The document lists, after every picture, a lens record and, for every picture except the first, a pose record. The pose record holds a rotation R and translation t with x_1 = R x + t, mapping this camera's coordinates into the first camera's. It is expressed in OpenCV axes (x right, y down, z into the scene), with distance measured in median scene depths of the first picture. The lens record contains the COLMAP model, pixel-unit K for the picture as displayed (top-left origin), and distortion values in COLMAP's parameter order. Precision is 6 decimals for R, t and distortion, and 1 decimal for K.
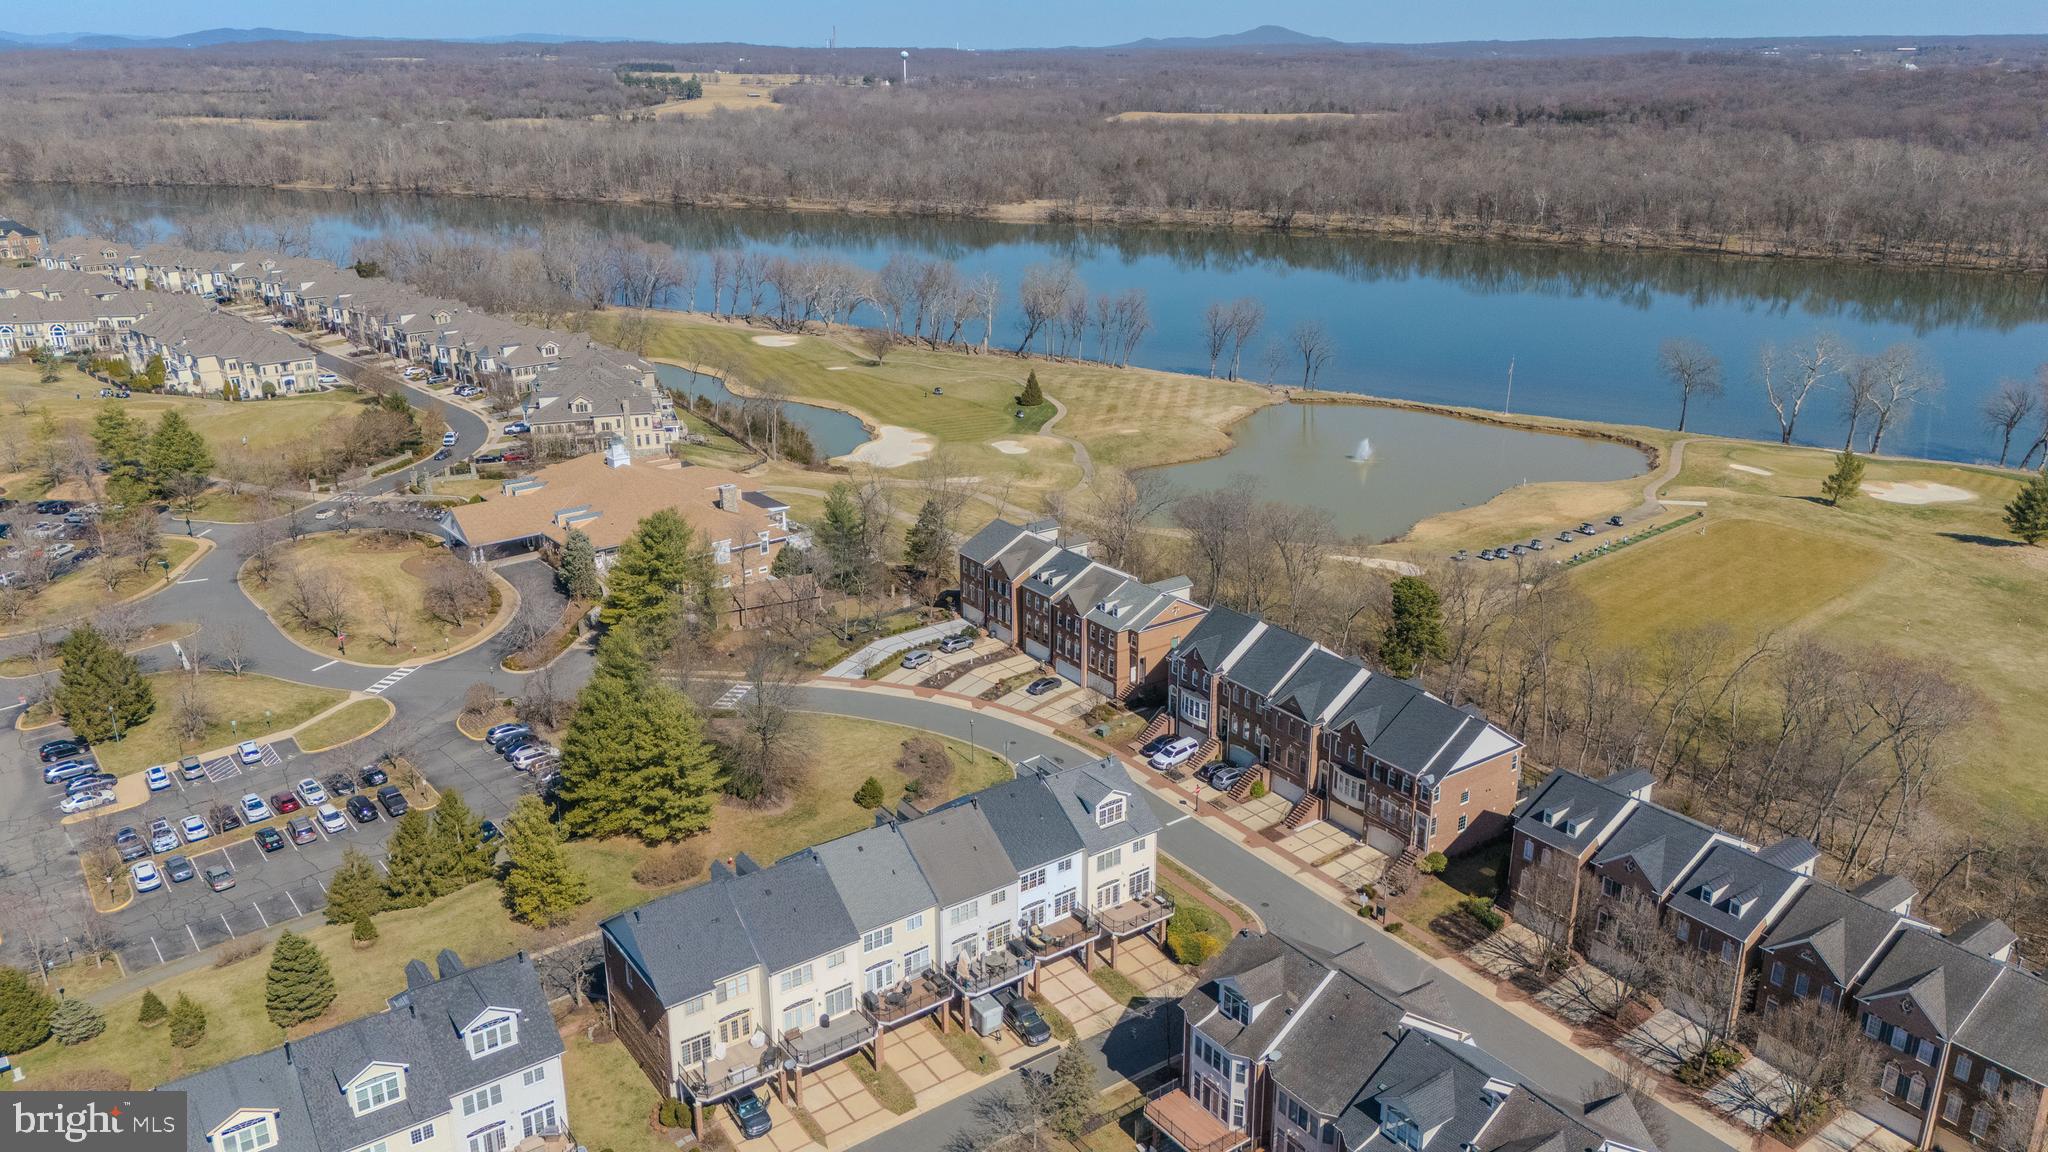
lens RADIAL K [[1501.4, 0, 1028.8], [0, 1501.4, 569.0], [0, 0, 1]] dist [0.080298, -0.082710]
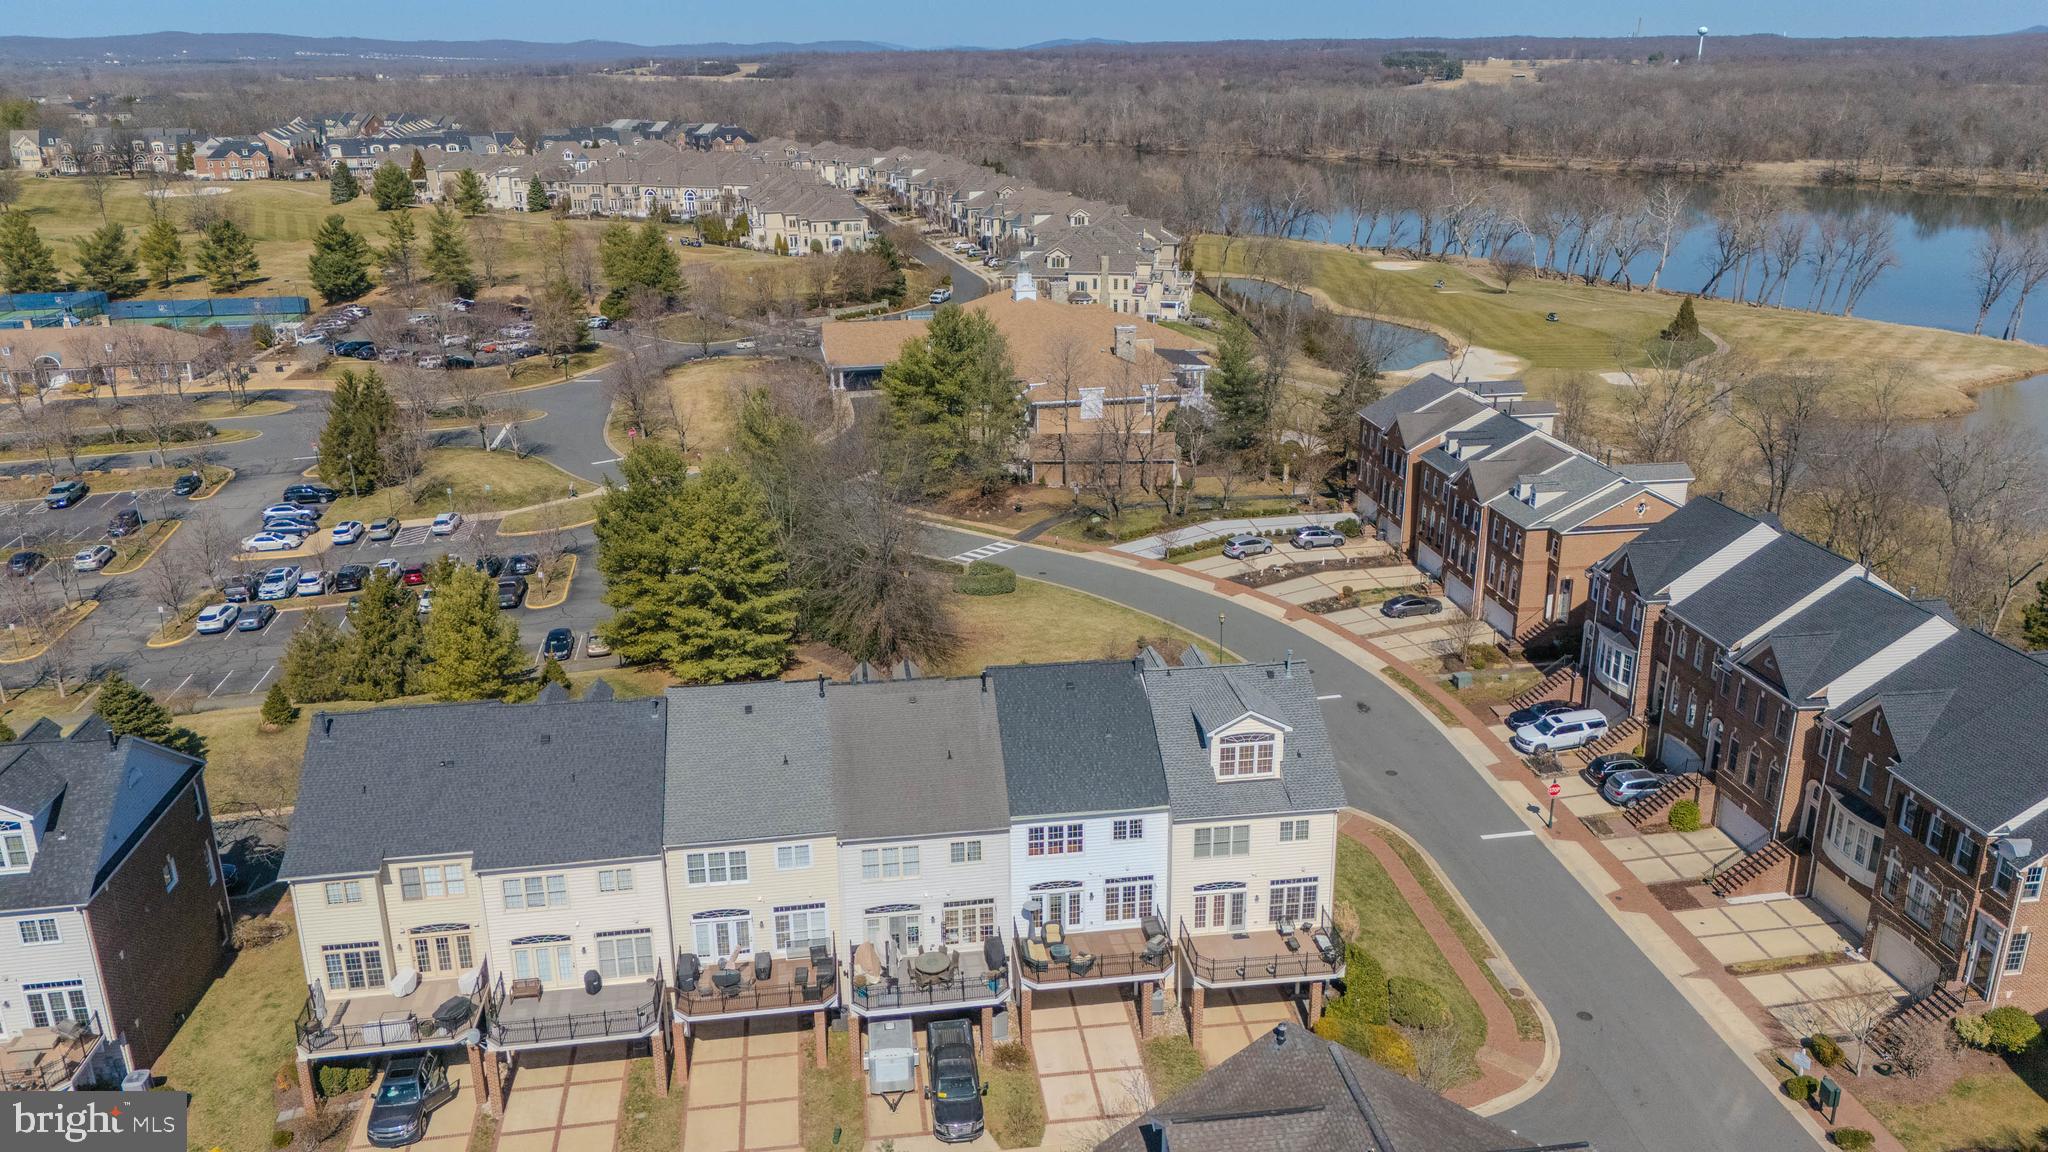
lens RADIAL K [[1501.4, 0, 1029.4], [0, 1501.4, 568.4], [0, 0, 1]] dist [0.080298, -0.082710]
pose [[0.885300, 0.143161, -0.442435, 0.078559], [-0.144176, 0.989049, 0.031540, 0.034236], [0.442106, 0.035866, 0.896246, 0.183814]]
